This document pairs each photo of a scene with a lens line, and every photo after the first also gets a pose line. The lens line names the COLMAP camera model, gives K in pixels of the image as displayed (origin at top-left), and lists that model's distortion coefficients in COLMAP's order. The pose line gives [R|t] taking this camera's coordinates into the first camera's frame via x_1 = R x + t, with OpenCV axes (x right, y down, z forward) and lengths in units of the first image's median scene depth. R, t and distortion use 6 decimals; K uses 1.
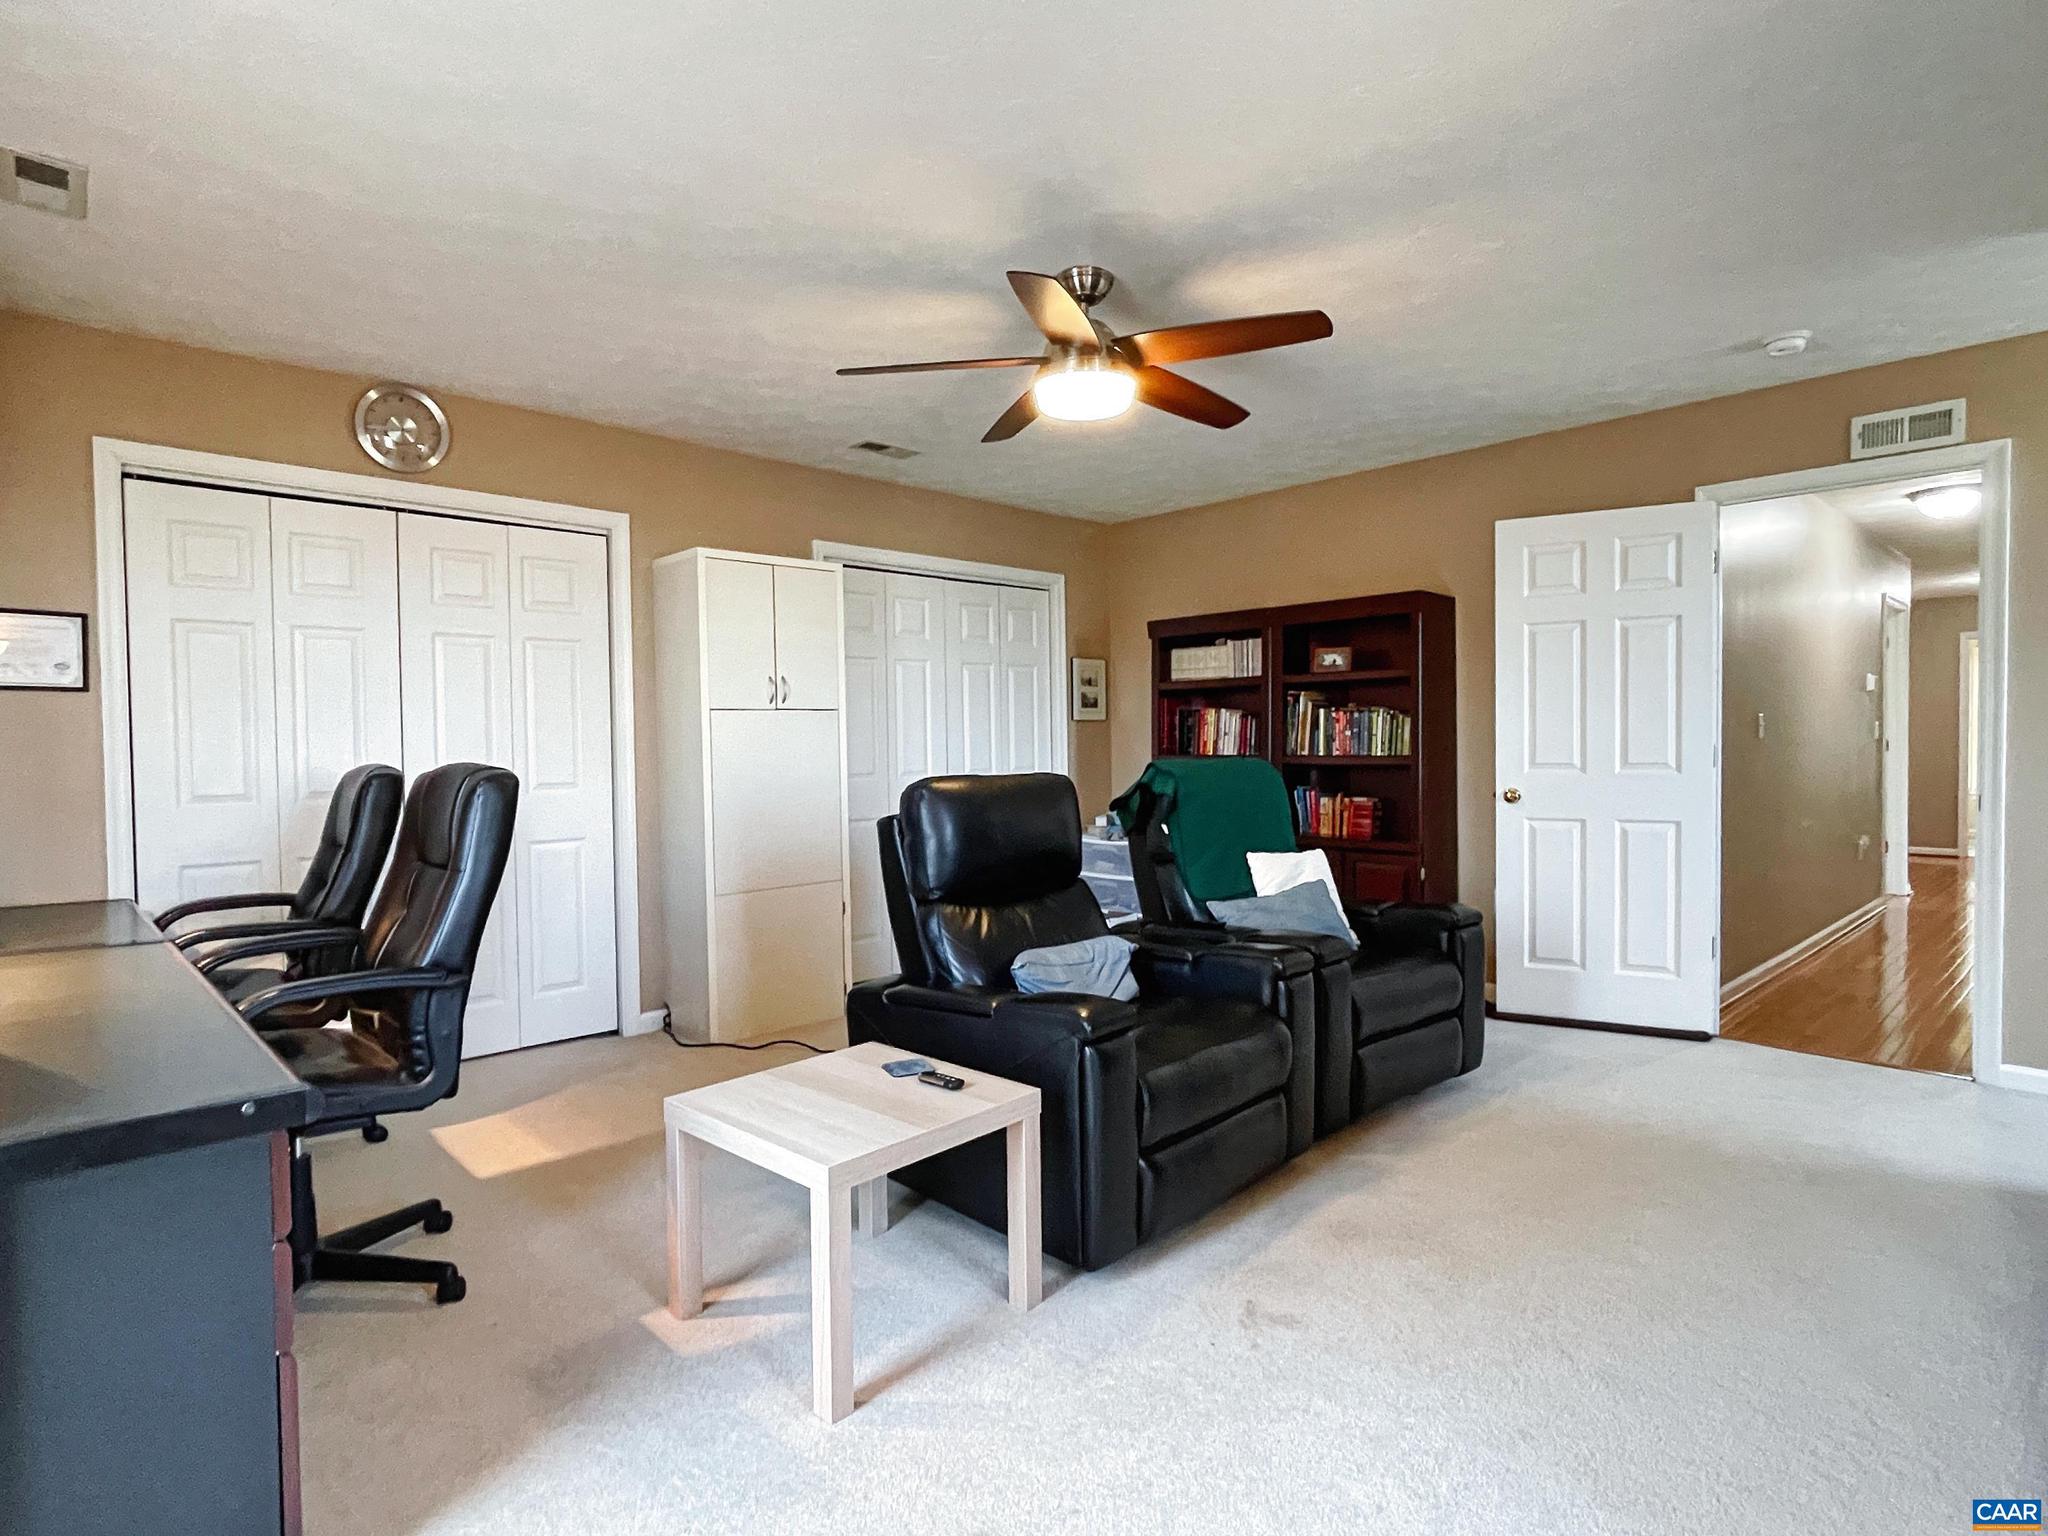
lens RADIAL K [[1104.8, 0, 1007.9], [0, 1104.8, 758.3], [0, 0, 1]] dist [0.003139, 0.000216]
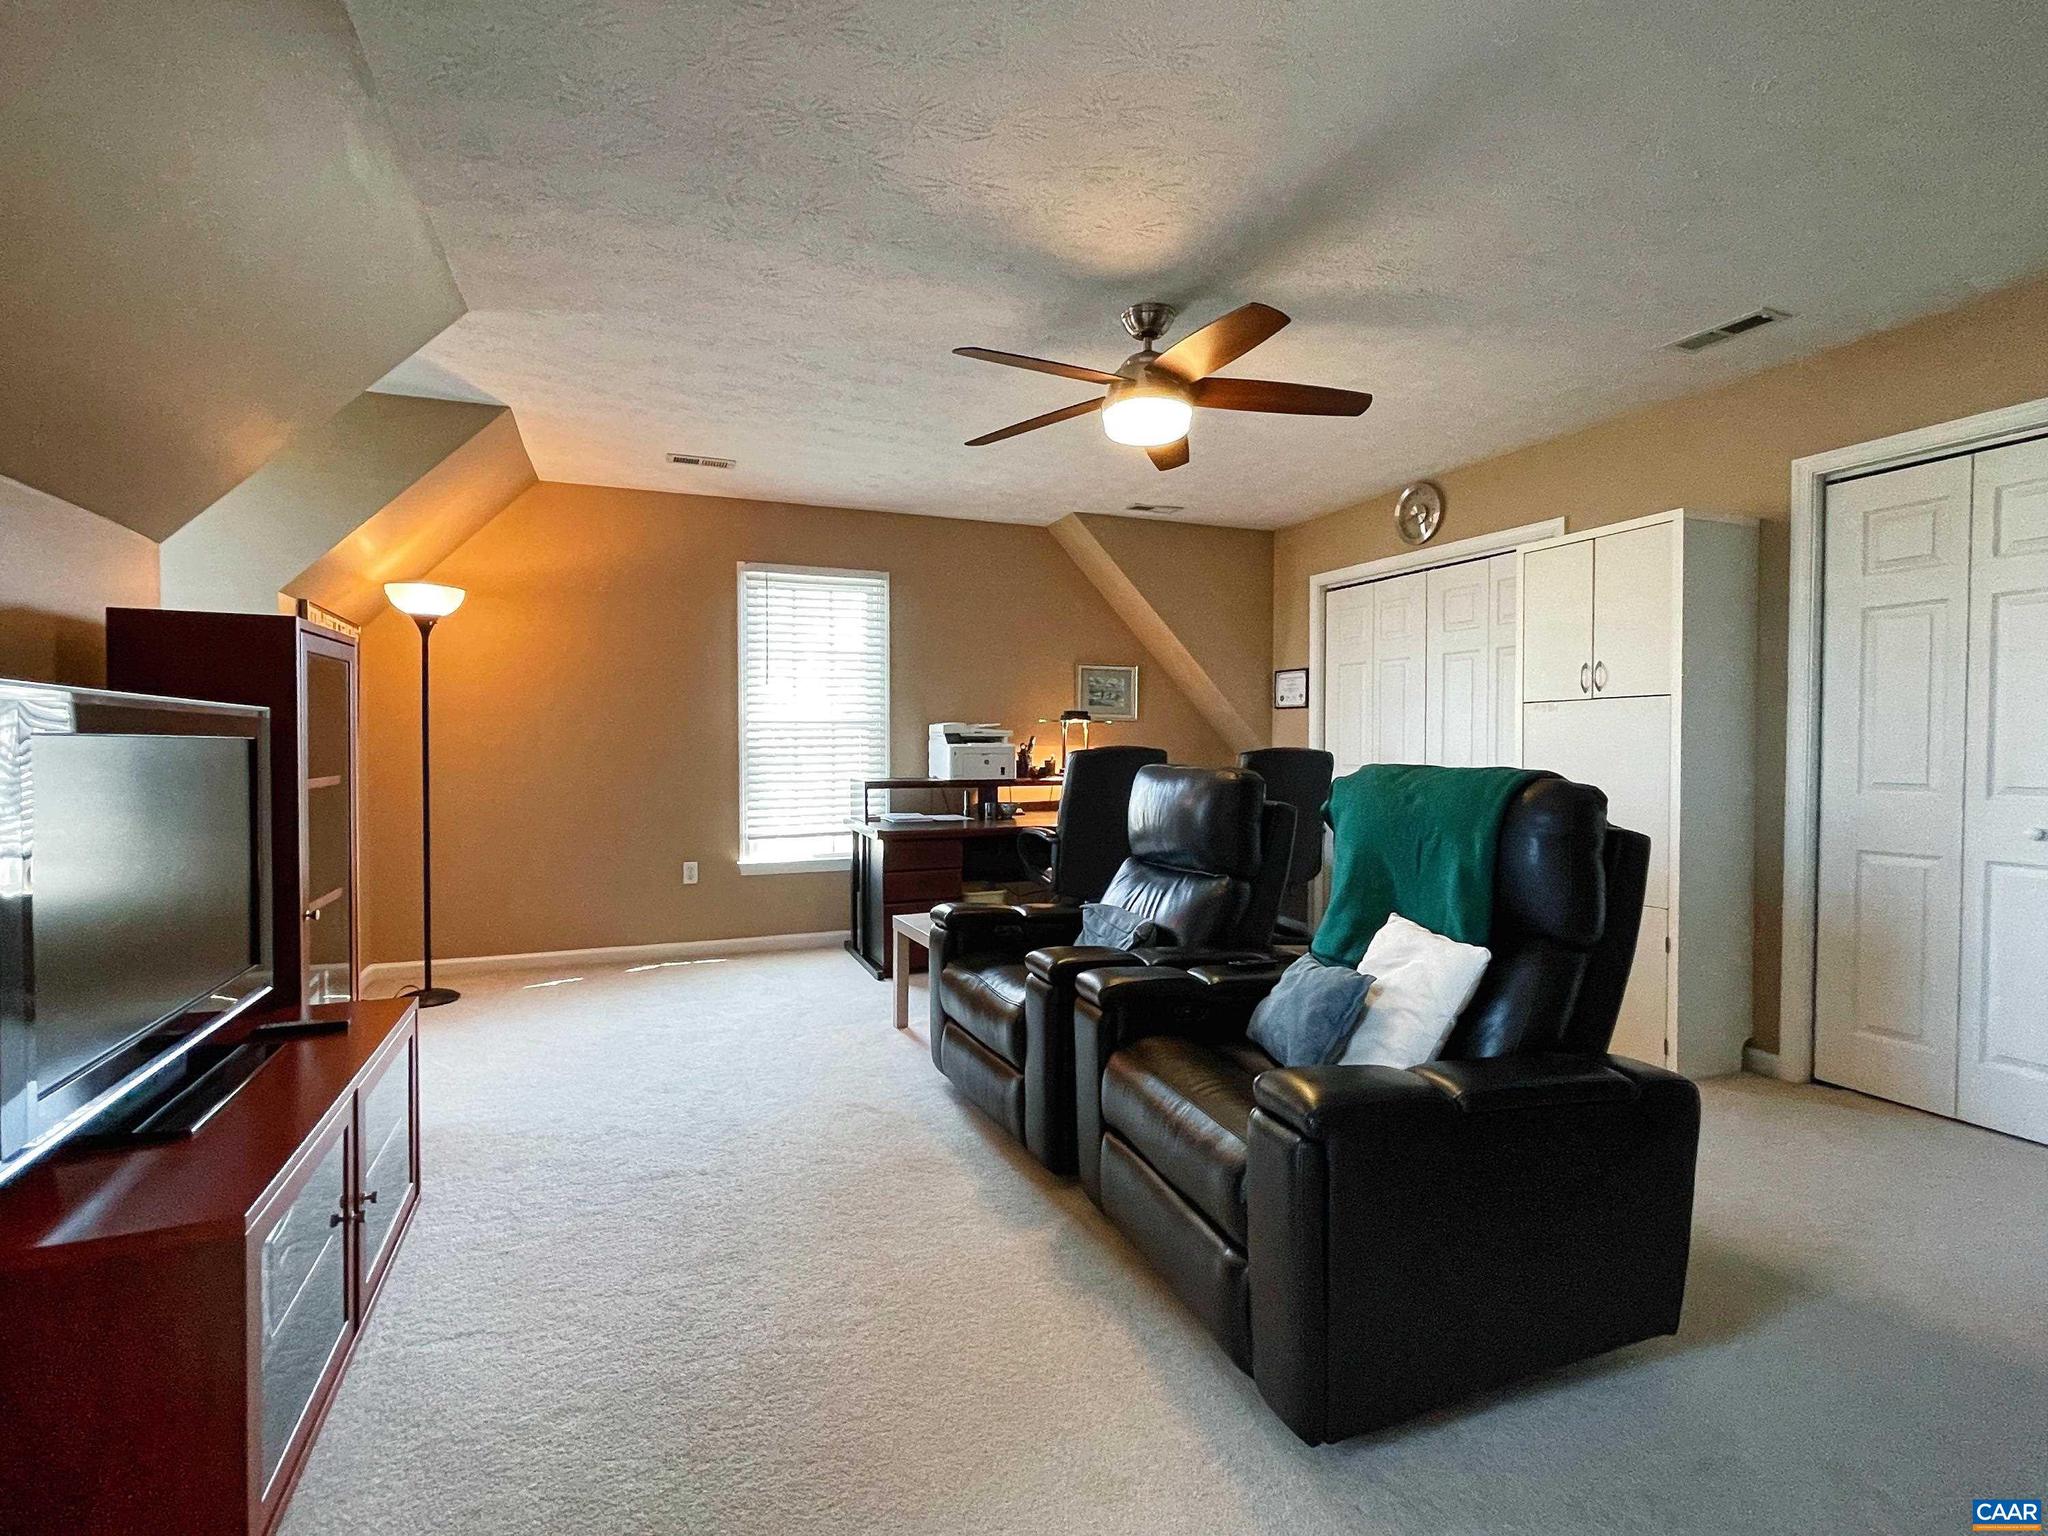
lens RADIAL K [[963.9, 0, 1006.8], [0, 963.9, 767.0], [0, 0, 1]] dist [-0.004017, 0.001613]
pose [[-0.373532, 0.034676, -0.926969, 0.914670], [-0.012603, 0.999019, 0.042449, -0.021656], [0.927532, 0.027539, -0.372728, 1.116957]]
